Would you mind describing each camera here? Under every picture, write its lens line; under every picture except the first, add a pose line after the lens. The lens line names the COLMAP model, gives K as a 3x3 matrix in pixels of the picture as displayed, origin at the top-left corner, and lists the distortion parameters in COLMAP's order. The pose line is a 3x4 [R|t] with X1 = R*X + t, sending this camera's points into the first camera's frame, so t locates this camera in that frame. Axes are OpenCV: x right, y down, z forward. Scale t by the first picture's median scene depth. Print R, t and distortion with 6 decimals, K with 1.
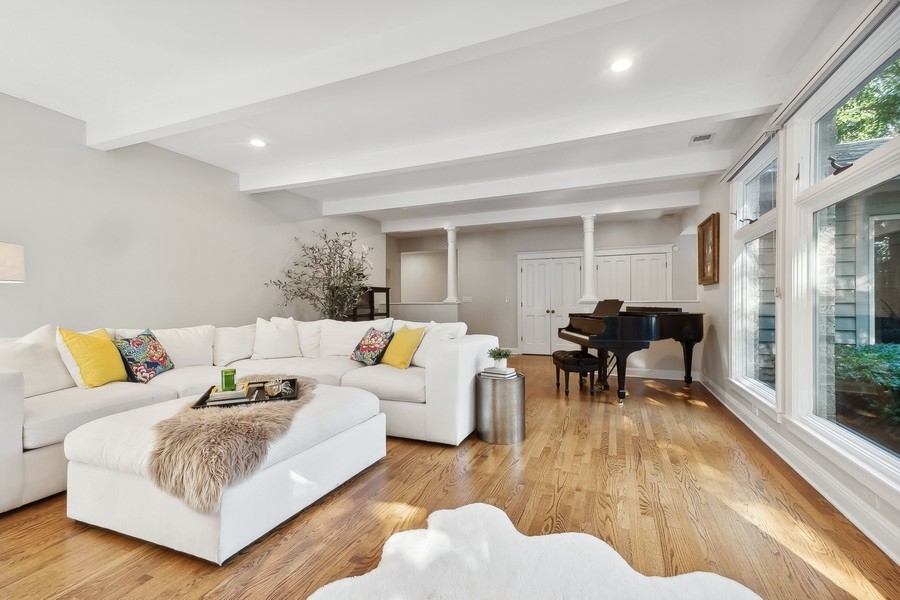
lens RADIAL K [[395.8, 0, 449.5], [0, 395.8, 301.2], [0, 0, 1]] dist [0.011264, -0.000329]
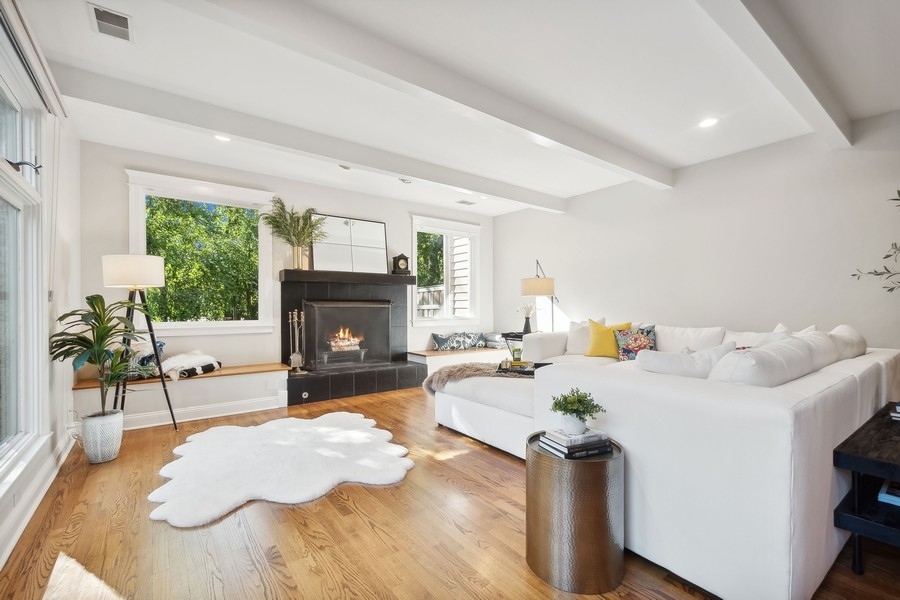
lens RADIAL K [[395.8, 0, 448.2], [0, 395.8, 305.6], [0, 0, 1]] dist [0.011264, -0.000329]
pose [[-0.506903, 0.005794, -0.861983, 0.909945], [-0.001252, 0.999971, 0.007457, 0.000637], [0.862002, 0.004859, -0.506882, 1.546078]]
